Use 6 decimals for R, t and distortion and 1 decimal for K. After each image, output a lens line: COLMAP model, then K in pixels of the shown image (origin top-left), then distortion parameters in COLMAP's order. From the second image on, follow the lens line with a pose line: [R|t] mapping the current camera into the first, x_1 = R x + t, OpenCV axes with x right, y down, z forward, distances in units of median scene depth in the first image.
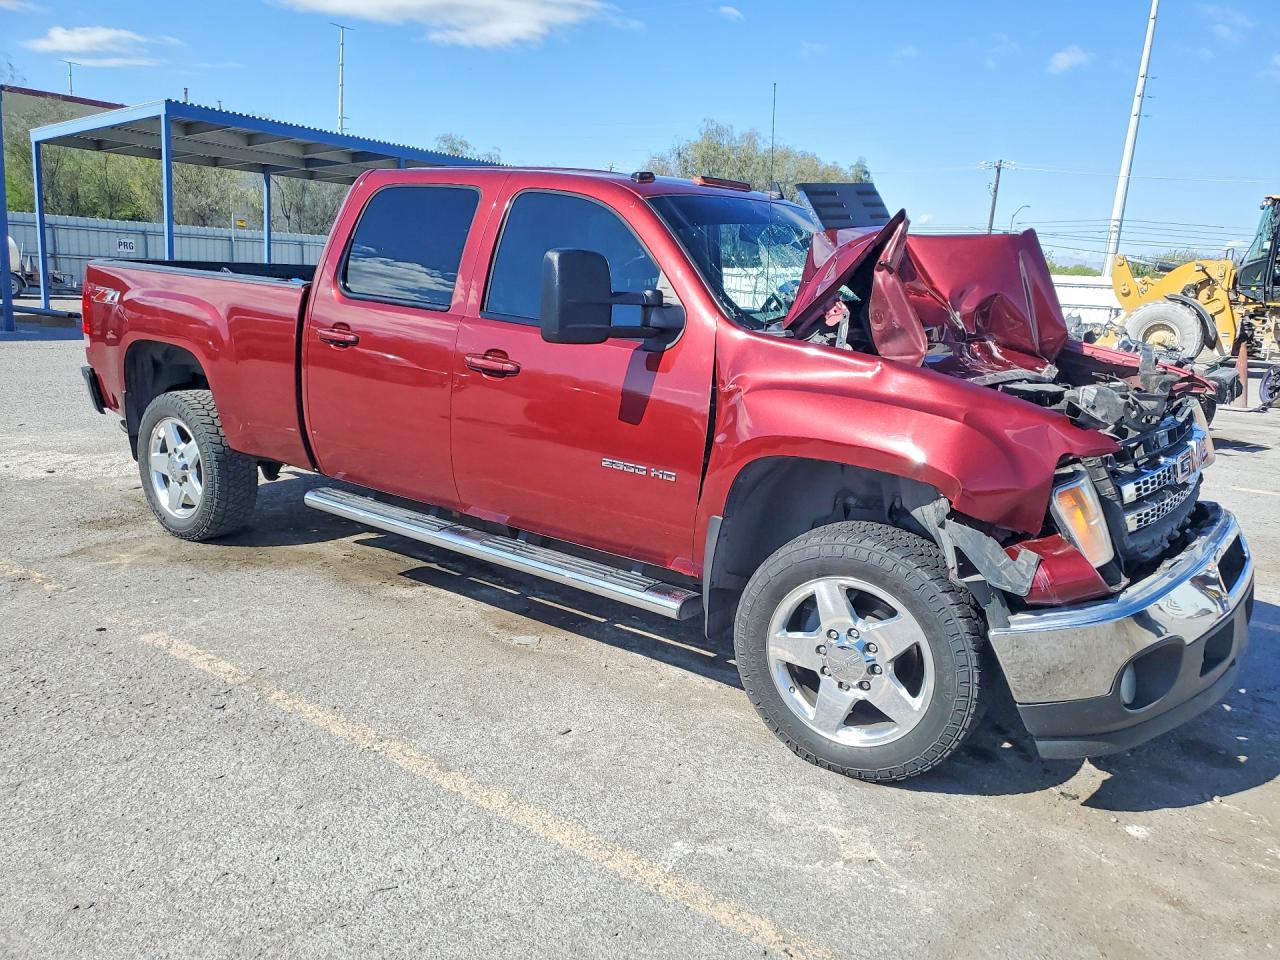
lens RADIAL K [[1006.7, 0, 640.0], [0, 1006.7, 480.0], [0, 0, 1]] dist [0.003988, 0.032540]
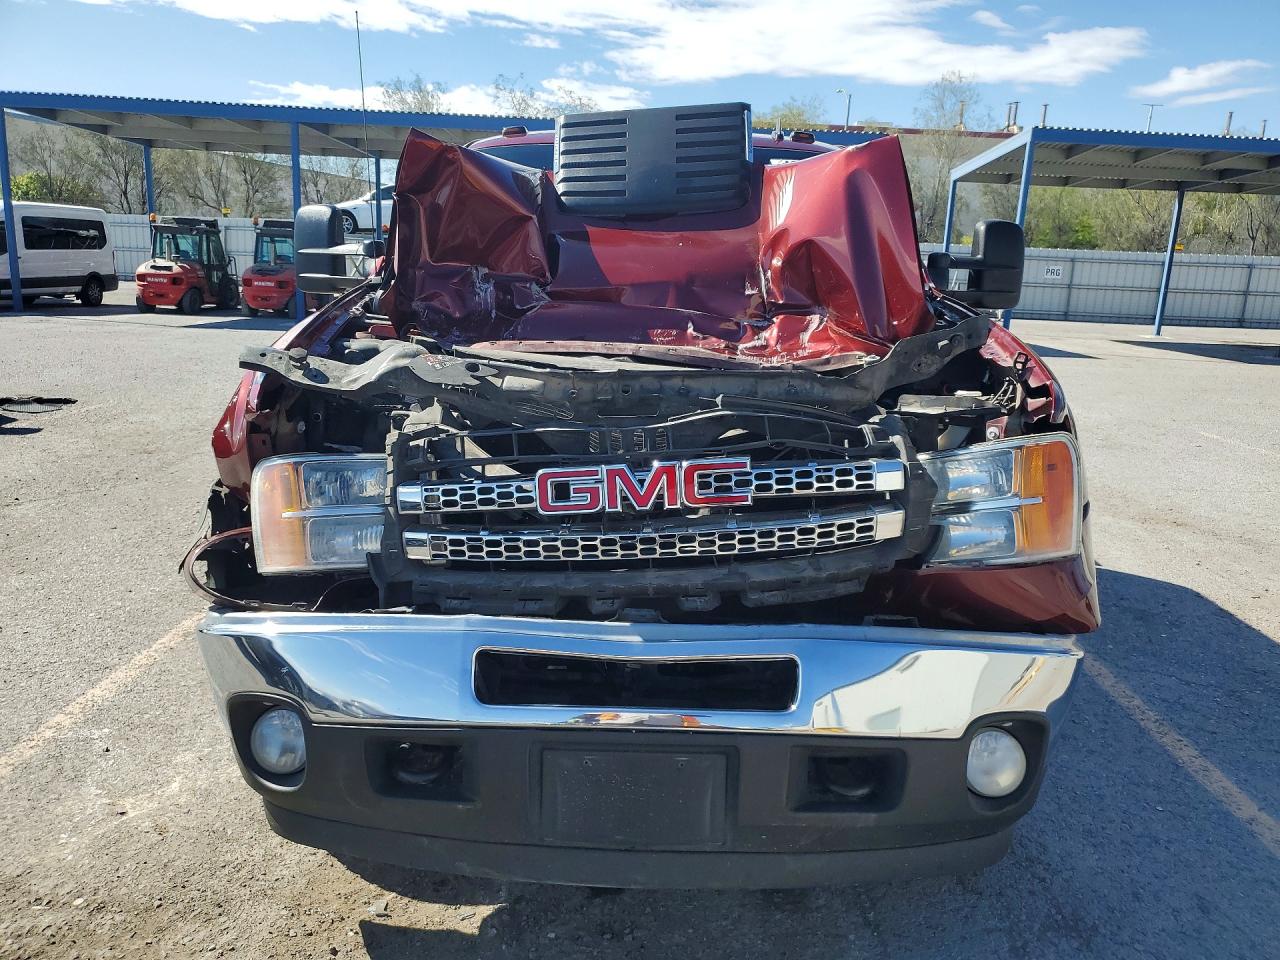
lens RADIAL K [[1006.7, 0, 640.0], [0, 1006.7, 480.0], [0, 0, 1]] dist [0.003988, 0.032540]
pose [[0.571098, 0.151005, -0.806873, 0.630715], [-0.176904, 0.982479, 0.058658, -0.043995], [0.801593, 0.109239, 0.587805, 0.394282]]
